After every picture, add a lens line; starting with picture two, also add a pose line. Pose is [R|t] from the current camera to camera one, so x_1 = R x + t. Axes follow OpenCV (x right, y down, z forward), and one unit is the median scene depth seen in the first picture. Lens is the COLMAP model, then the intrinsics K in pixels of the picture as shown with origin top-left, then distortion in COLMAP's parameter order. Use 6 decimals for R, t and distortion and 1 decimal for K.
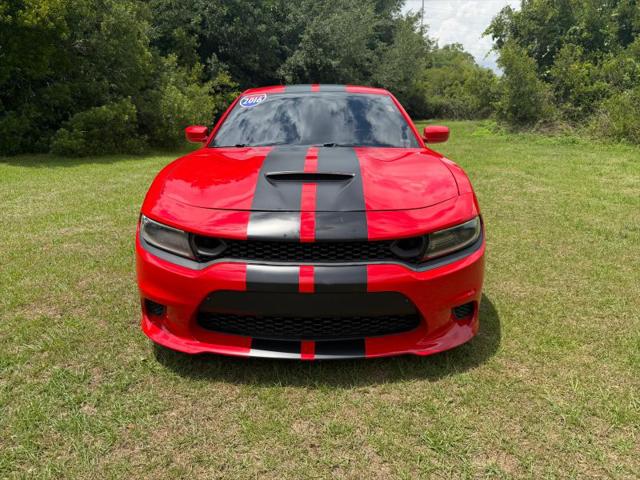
lens RADIAL K [[451.6, 0, 301.0], [0, 451.6, 243.0], [0, 0, 1]] dist [0.026905, -0.035761]
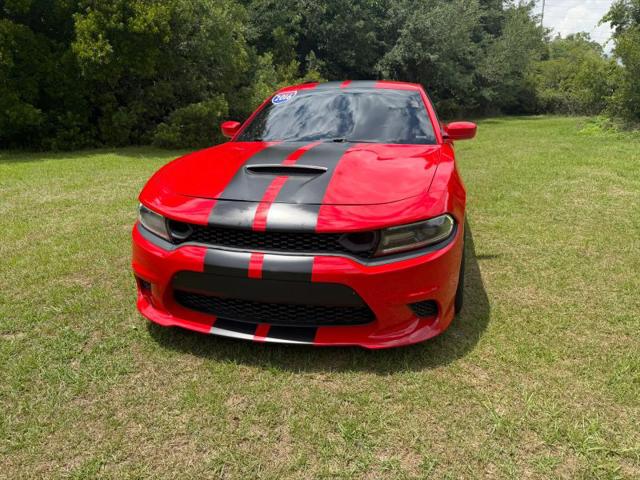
lens RADIAL K [[451.6, 0, 324.4], [0, 451.6, 239.3], [0, 0, 1]] dist [0.026905, -0.035761]
pose [[0.978122, 0.056401, -0.200242, 0.203849], [-0.056043, 0.998400, 0.007460, 0.000663], [0.200342, 0.003925, 0.979718, -0.007692]]
